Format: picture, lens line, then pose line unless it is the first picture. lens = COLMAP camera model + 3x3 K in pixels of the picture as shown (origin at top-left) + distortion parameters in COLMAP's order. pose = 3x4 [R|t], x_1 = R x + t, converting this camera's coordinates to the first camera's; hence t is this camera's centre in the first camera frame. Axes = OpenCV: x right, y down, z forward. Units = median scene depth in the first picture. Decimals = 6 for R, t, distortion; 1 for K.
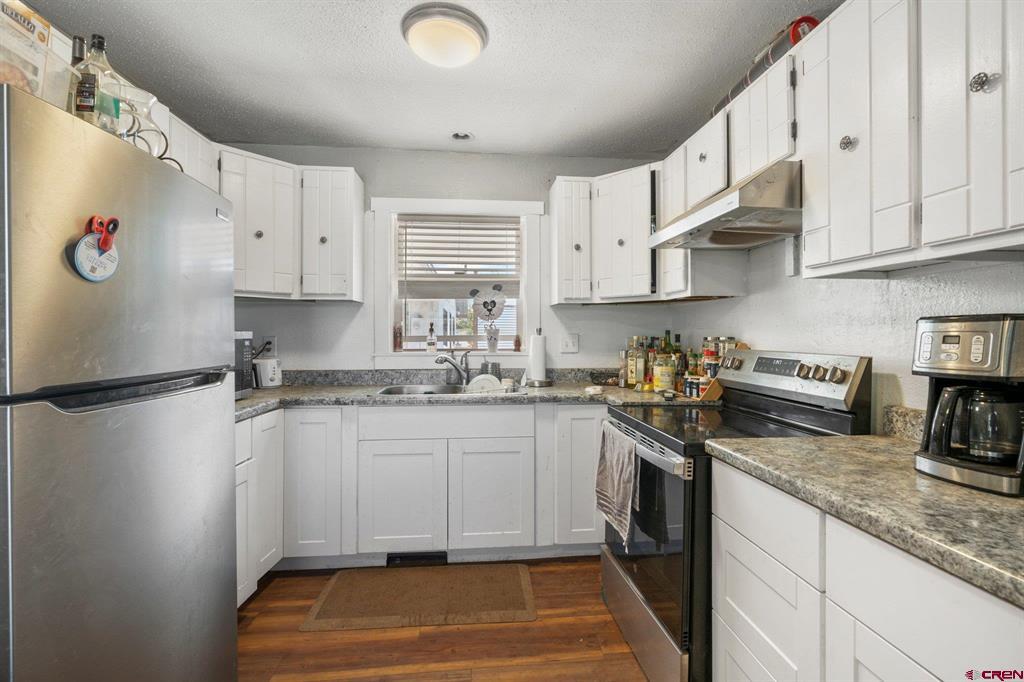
lens RADIAL K [[466.5, 0, 514.1], [0, 466.5, 333.8], [0, 0, 1]] dist [-0.010864, 0.001613]
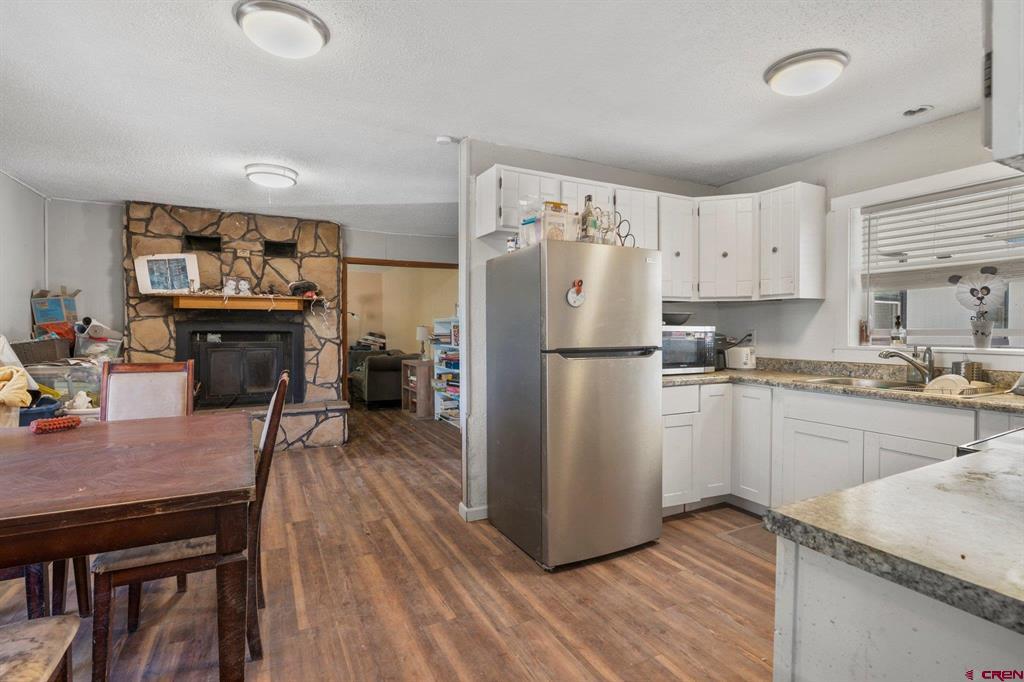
lens RADIAL K [[482.8, 0, 513.0], [0, 482.8, 335.6], [0, 0, 1]] dist [0.003275, 0.000478]
pose [[0.372913, 0.012555, -0.927781, 0.481770], [0.002701, 0.999890, 0.014616, 0.000230], [0.927862, -0.007957, 0.372838, -0.092086]]
